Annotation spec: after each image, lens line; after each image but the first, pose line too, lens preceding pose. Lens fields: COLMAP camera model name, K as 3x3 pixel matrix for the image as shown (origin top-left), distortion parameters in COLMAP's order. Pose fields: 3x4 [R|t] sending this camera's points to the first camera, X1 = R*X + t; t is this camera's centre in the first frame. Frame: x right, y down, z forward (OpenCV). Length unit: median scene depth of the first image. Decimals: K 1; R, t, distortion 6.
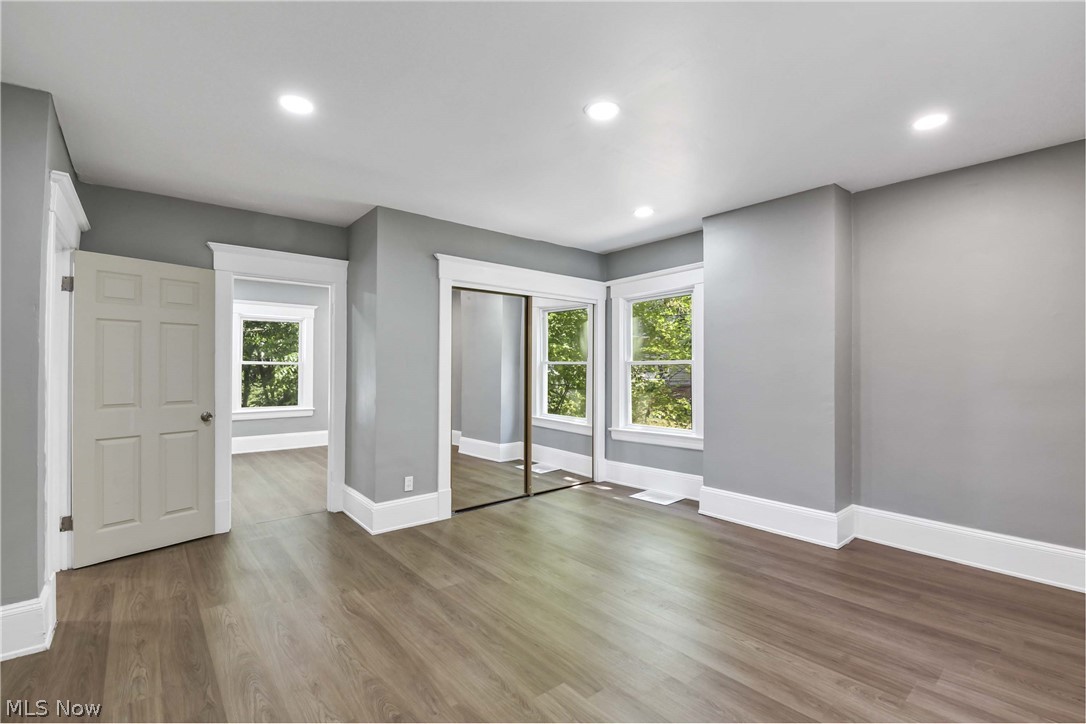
lens RADIAL K [[493.2, 0, 534.5], [0, 493.2, 360.3], [0, 0, 1]] dist [-0.018564, -0.000496]
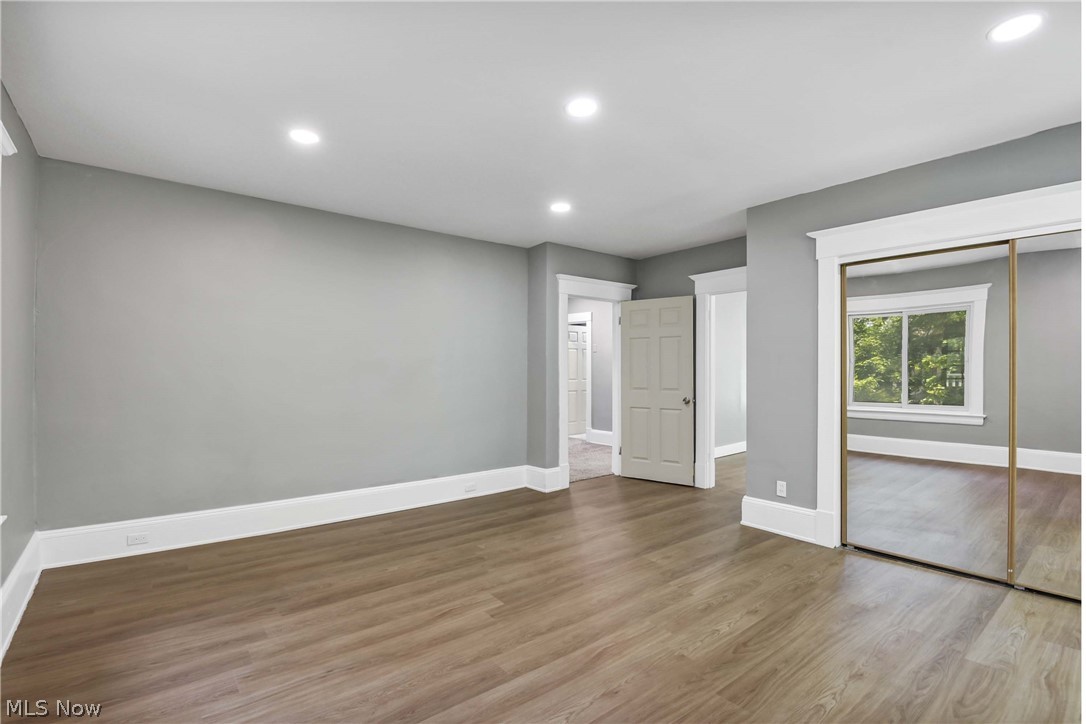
lens RADIAL K [[486.1, 0, 552.3], [0, 486.1, 369.4], [0, 0, 1]] dist [-0.000889, -0.000297]
pose [[-0.007606, 0.007711, -0.999941, 0.737407], [0.016886, 0.999829, 0.007582, 0.007807], [0.999828, -0.016828, -0.007735, 0.620050]]
